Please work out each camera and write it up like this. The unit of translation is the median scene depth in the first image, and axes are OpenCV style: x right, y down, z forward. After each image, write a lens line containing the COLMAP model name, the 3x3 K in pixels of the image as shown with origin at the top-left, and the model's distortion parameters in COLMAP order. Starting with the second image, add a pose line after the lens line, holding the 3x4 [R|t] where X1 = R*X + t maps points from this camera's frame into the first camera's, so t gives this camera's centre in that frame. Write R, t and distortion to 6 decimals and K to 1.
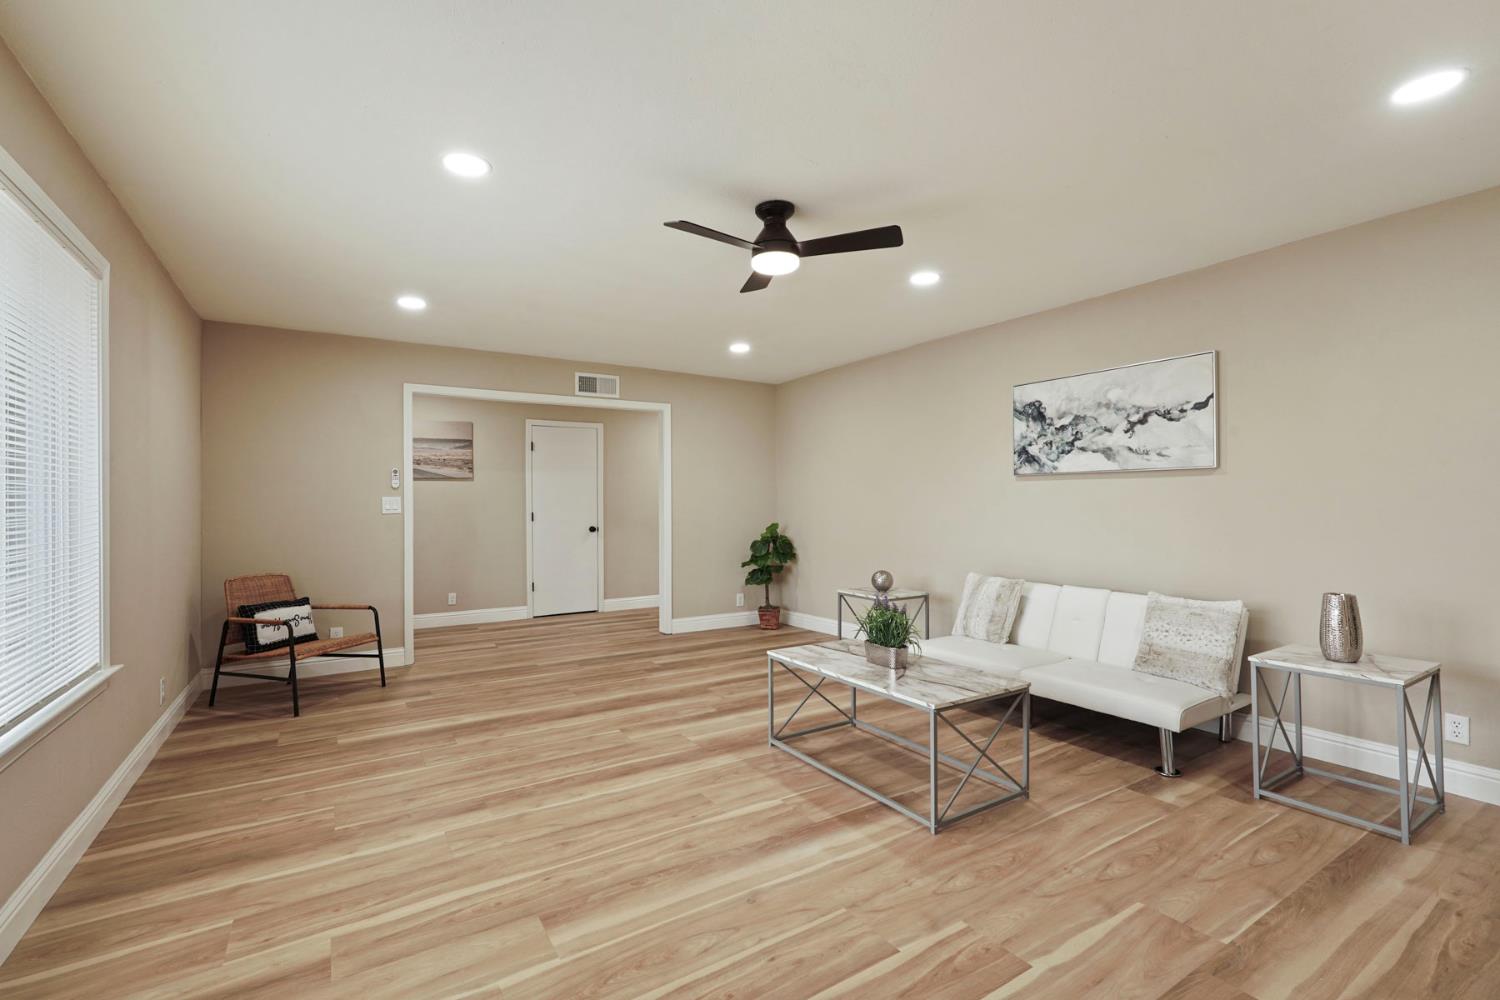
lens RADIAL K [[658.8, 0, 750.0], [0, 658.8, 500.0], [0, 0, 1]] dist [-0.011329, 0.005244]
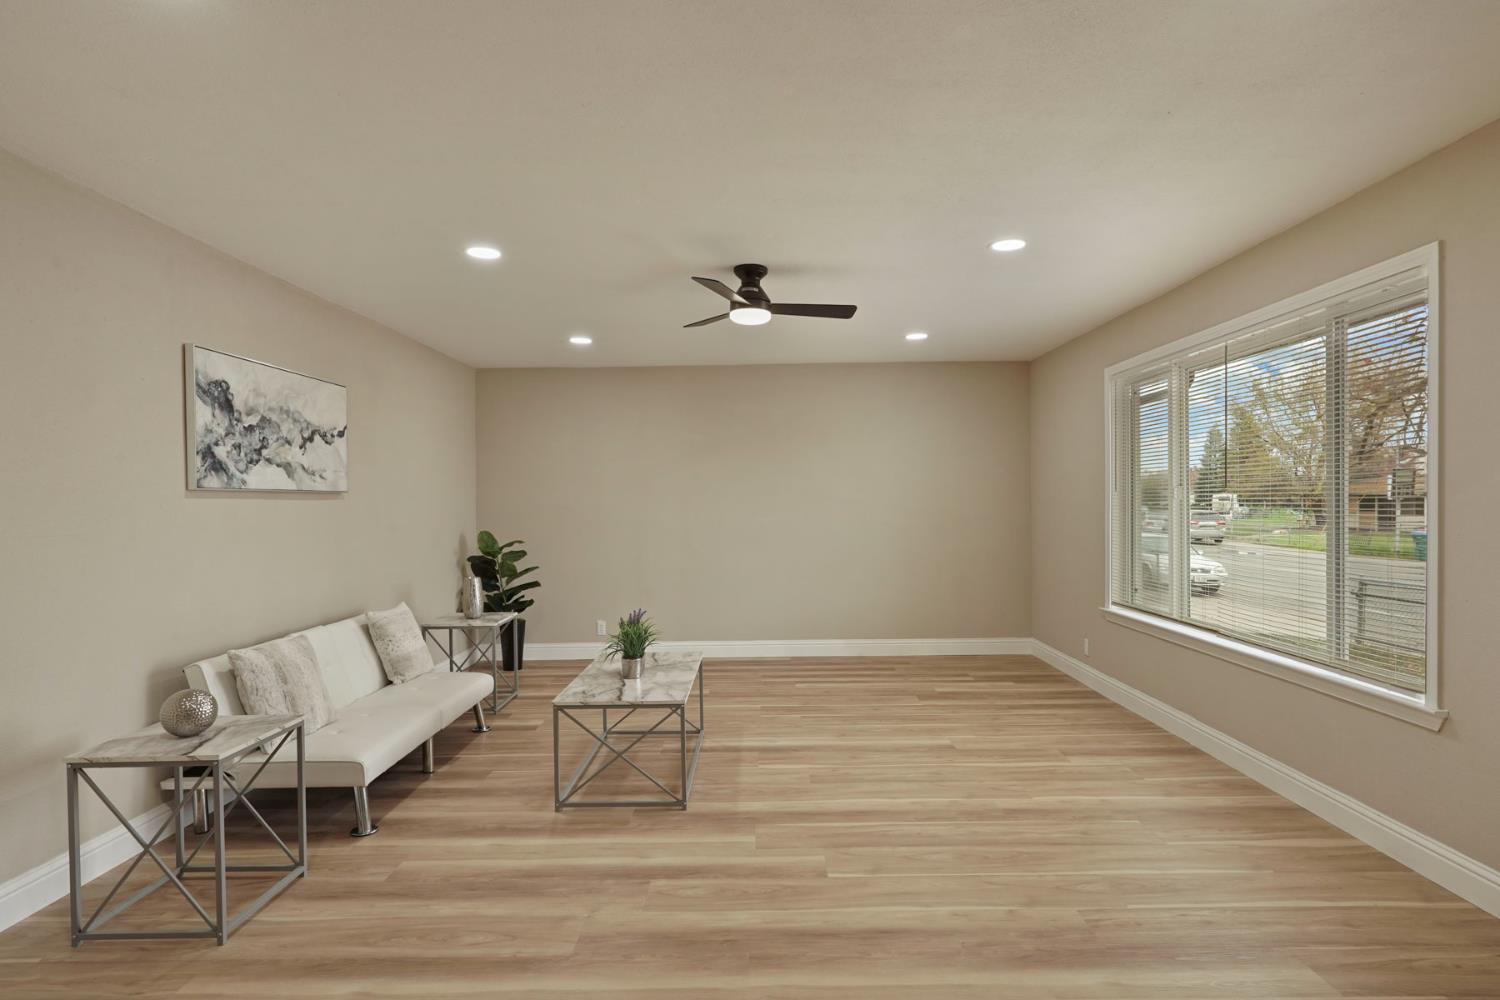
lens RADIAL K [[818.3, 0, 747.8], [0, 818.3, 524.4], [0, 0, 1]] dist [-0.003599, 0.000414]
pose [[-0.837876, -0.000109, 0.545860, -0.497438], [0.014305, 0.999652, 0.022158, -0.014731], [-0.545672, 0.026374, -0.837583, 1.482481]]
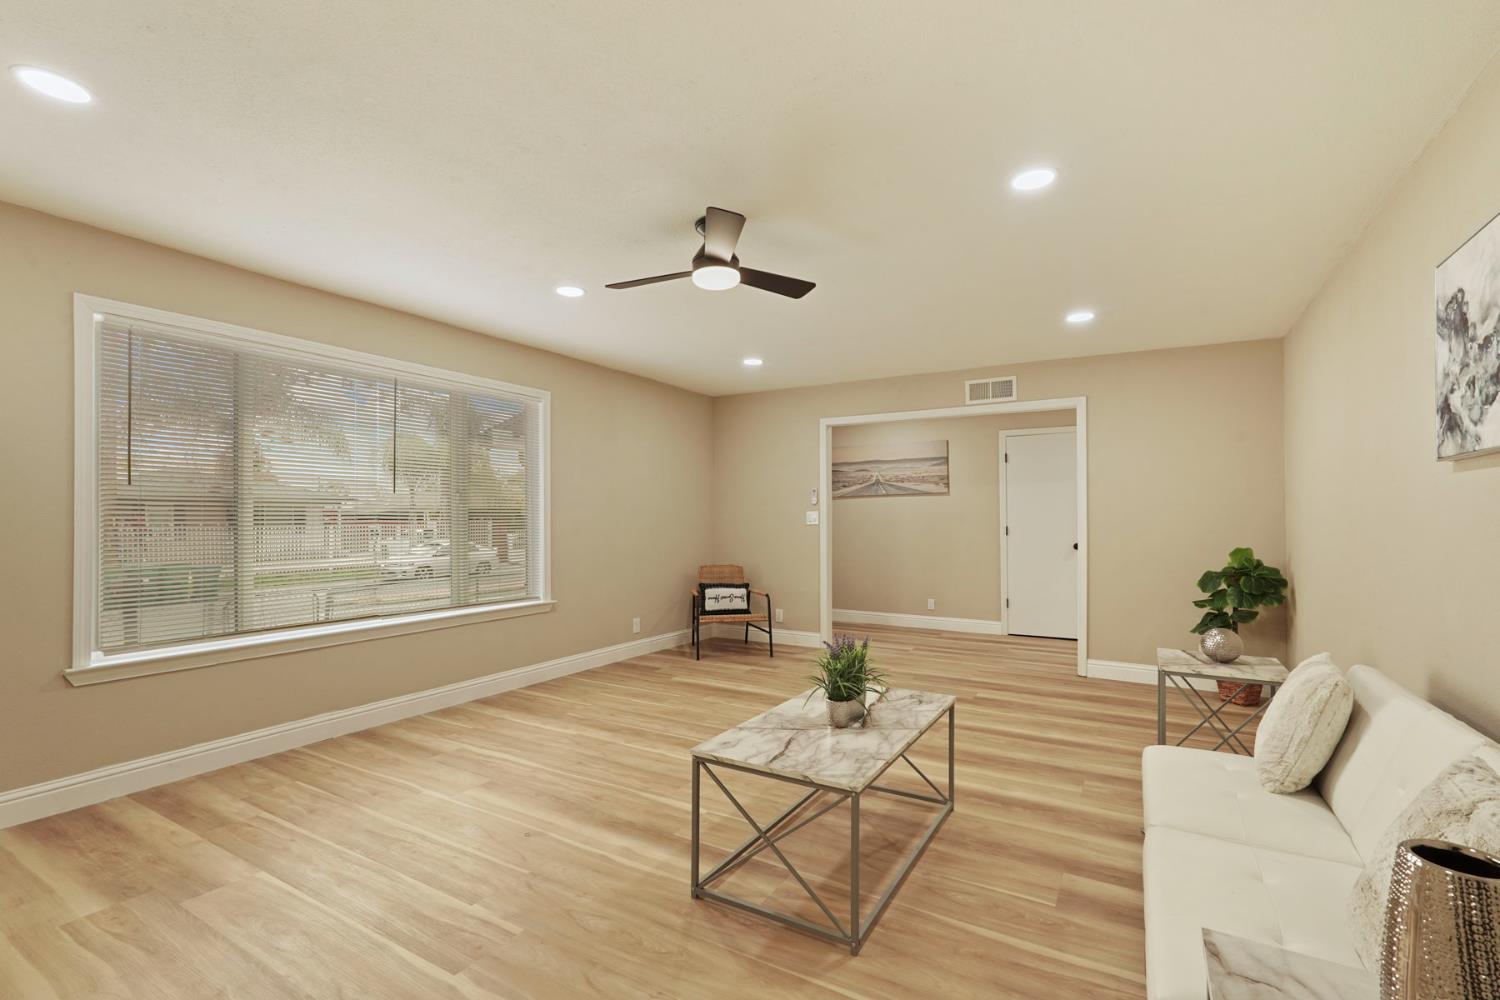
lens RADIAL K [[668.8, 0, 753.7], [0, 668.8, 506.8], [0, 0, 1]] dist [-0.028929, 0.025493]
pose [[0.458912, -0.008931, -0.888437, 0.648601], [0.000827, 0.999953, -0.009625, -0.000708], [0.888482, 0.003683, 0.458898, 0.389603]]
